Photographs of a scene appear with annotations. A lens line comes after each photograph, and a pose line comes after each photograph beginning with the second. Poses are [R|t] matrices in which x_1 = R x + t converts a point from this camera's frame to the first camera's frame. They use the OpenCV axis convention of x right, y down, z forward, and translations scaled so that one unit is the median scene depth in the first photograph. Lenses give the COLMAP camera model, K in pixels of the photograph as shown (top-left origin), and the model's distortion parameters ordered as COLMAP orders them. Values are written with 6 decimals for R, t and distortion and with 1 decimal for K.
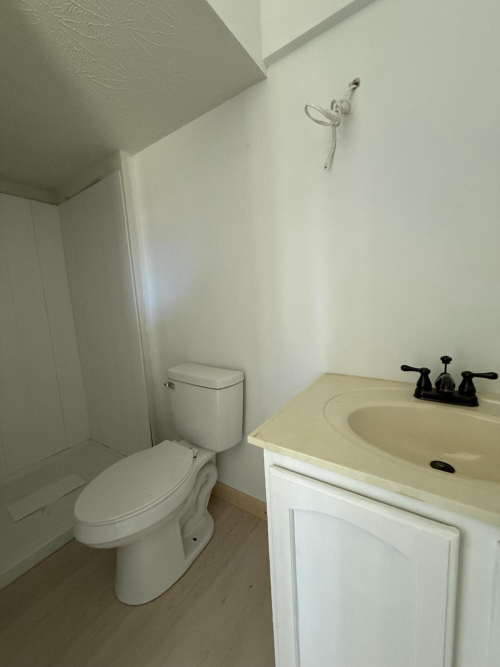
lens RADIAL K [[266.1, 0, 248.0], [0, 266.1, 333.6], [0, 0, 1]] dist [-0.000272, 0.000099]
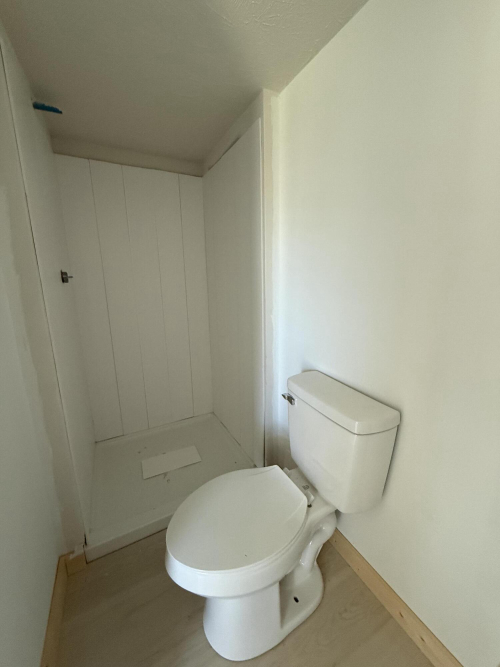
lens RADIAL K [[266.1, 0, 251.1], [0, 266.1, 330.4], [0, 0, 1]] dist [-0.000272, 0.000099]
pose [[0.885576, 0.140748, -0.442657, -0.074581], [-0.098817, 0.988258, 0.116535, -0.087425], [0.453862, -0.059458, 0.889086, 0.259776]]
